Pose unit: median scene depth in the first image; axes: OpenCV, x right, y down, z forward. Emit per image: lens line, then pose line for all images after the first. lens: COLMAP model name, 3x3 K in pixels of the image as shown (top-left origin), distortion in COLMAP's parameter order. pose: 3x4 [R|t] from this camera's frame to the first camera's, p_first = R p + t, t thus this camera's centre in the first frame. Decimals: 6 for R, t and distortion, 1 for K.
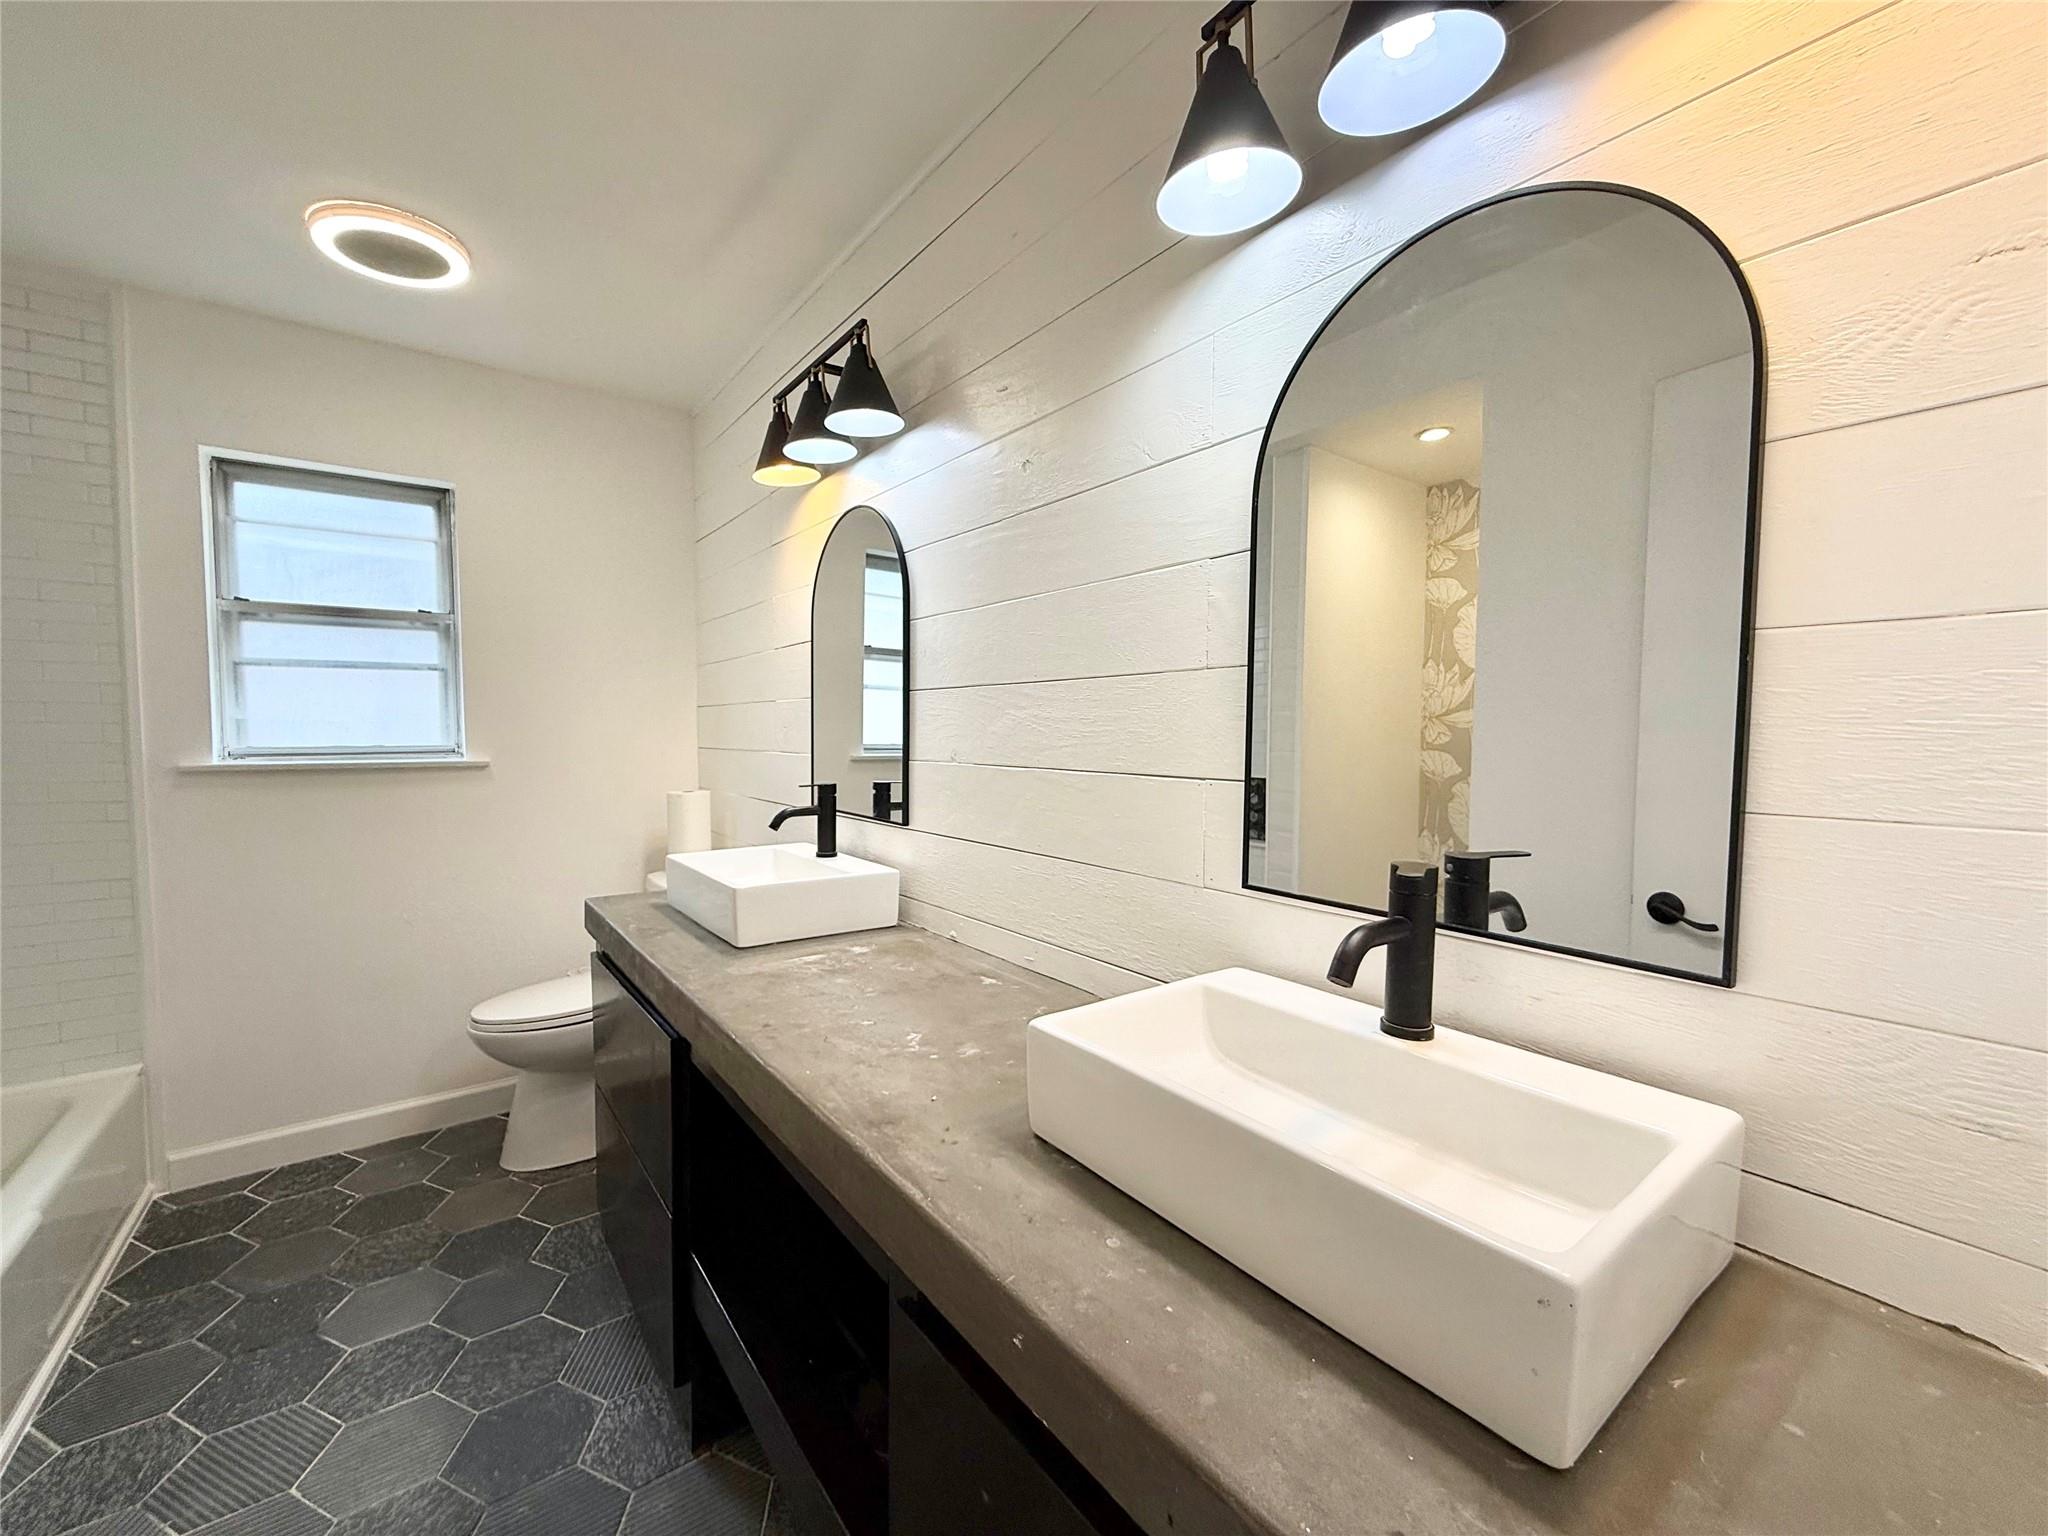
lens RADIAL K [[821.2, 0, 1024.2], [0, 821.2, 764.1], [0, 0, 1]] dist [-0.002384, -0.000333]
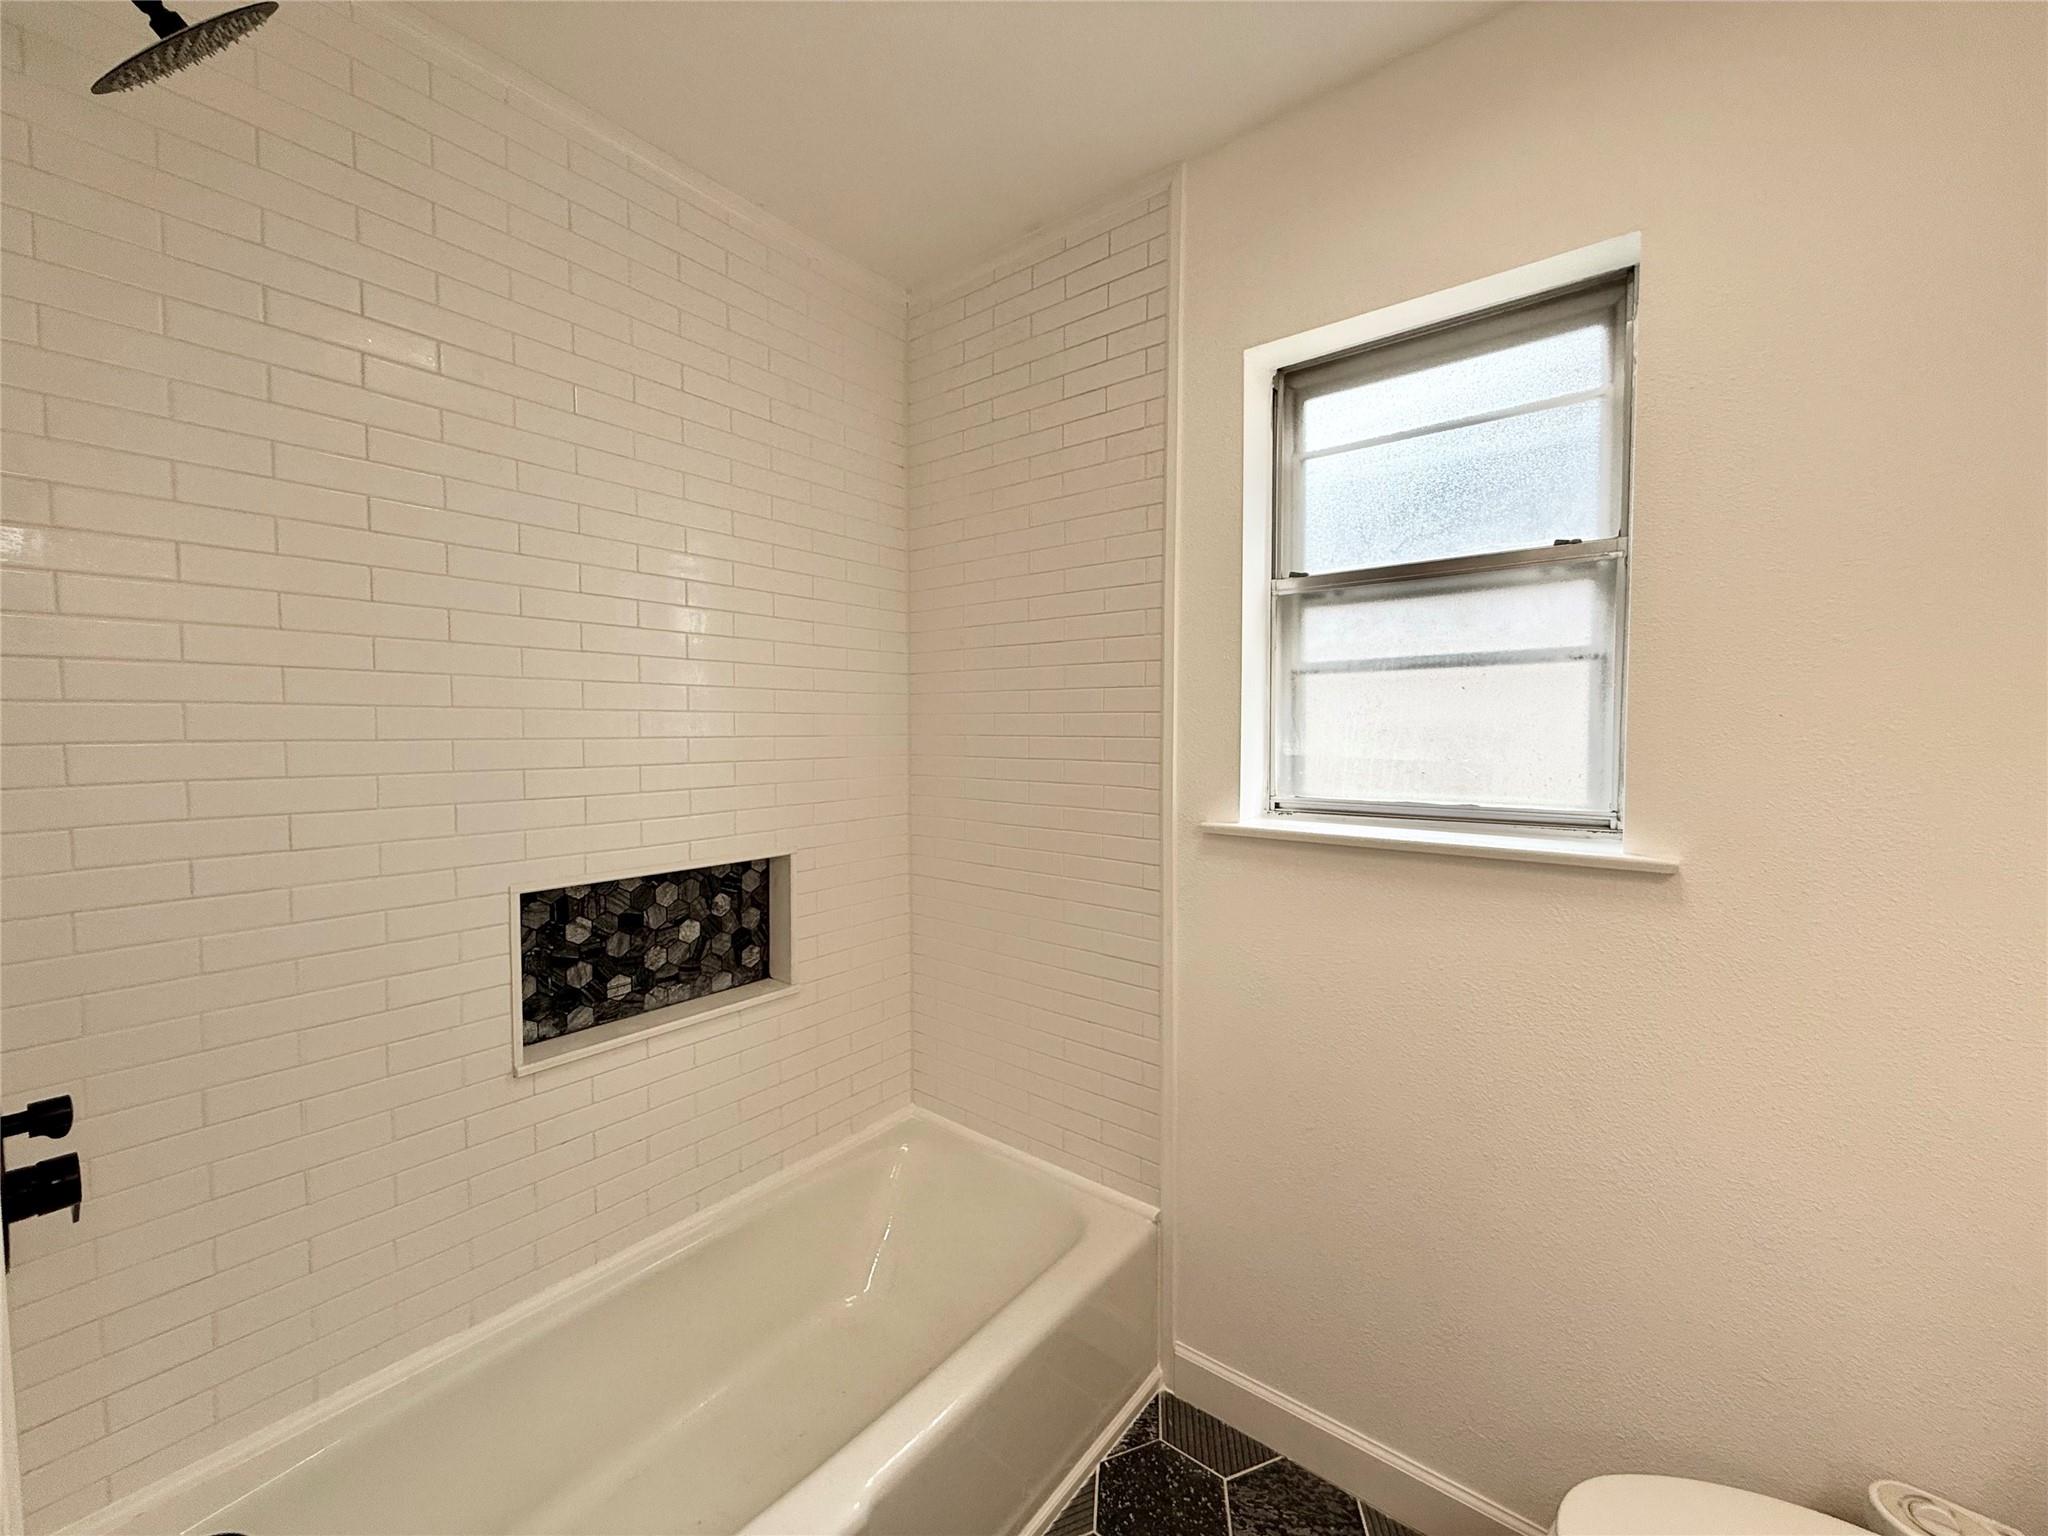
lens RADIAL K [[821.2, 0, 1024.2], [0, 821.2, 764.1], [0, 0, 1]] dist [-0.002384, -0.000333]
pose [[0.218877, 0.044741, -0.974726, -0.349221], [-0.040810, 0.998494, 0.036669, -0.063415], [0.974899, 0.031752, 0.220373, 0.637615]]
